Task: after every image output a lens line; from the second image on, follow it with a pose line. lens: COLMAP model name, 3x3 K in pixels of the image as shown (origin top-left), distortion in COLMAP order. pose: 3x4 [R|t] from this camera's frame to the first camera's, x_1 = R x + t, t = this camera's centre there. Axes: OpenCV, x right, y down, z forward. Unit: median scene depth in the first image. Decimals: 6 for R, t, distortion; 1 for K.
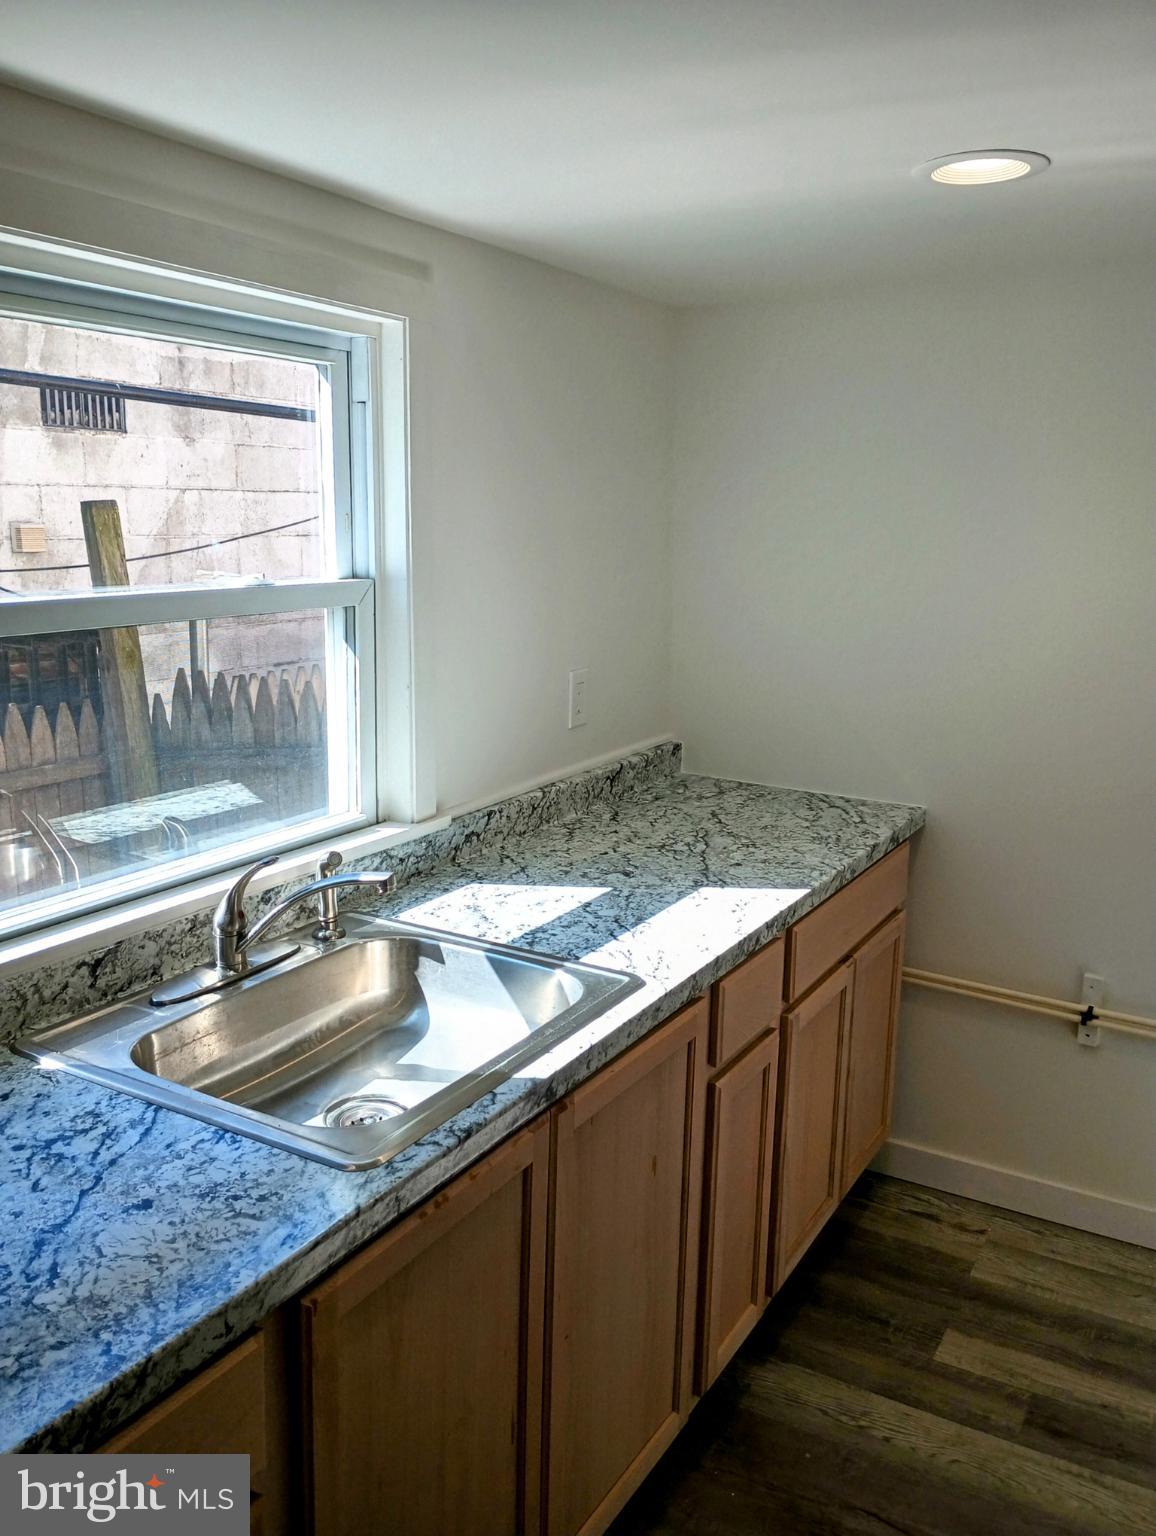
lens RADIAL K [[1267.2, 0, 577.6], [0, 1267.2, 761.2], [0, 0, 1]] dist [0.058783, -0.077348]
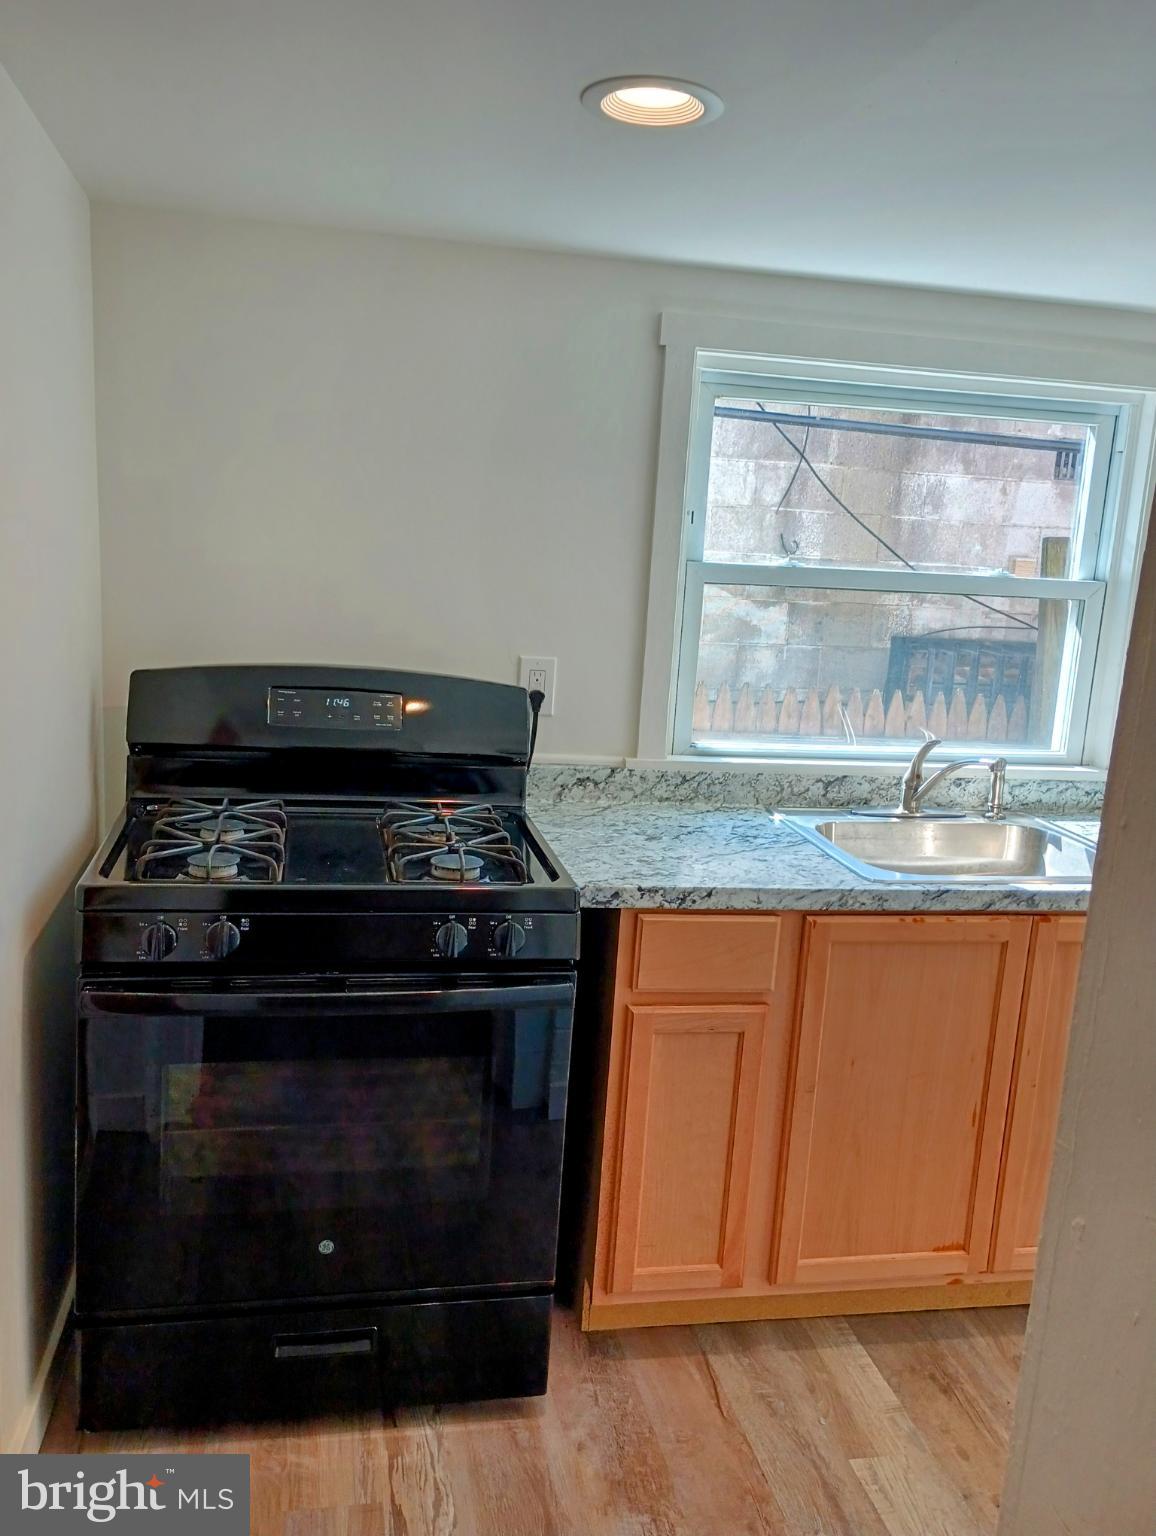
lens RADIAL K [[1267.2, 0, 577.9], [0, 1267.2, 767.5], [0, 0, 1]] dist [0.058783, -0.077348]
pose [[0.665299, 0.163544, -0.728444, 0.542230], [-0.193941, 0.980074, 0.042909, 0.111938], [0.720947, 0.112727, 0.683760, -0.344692]]
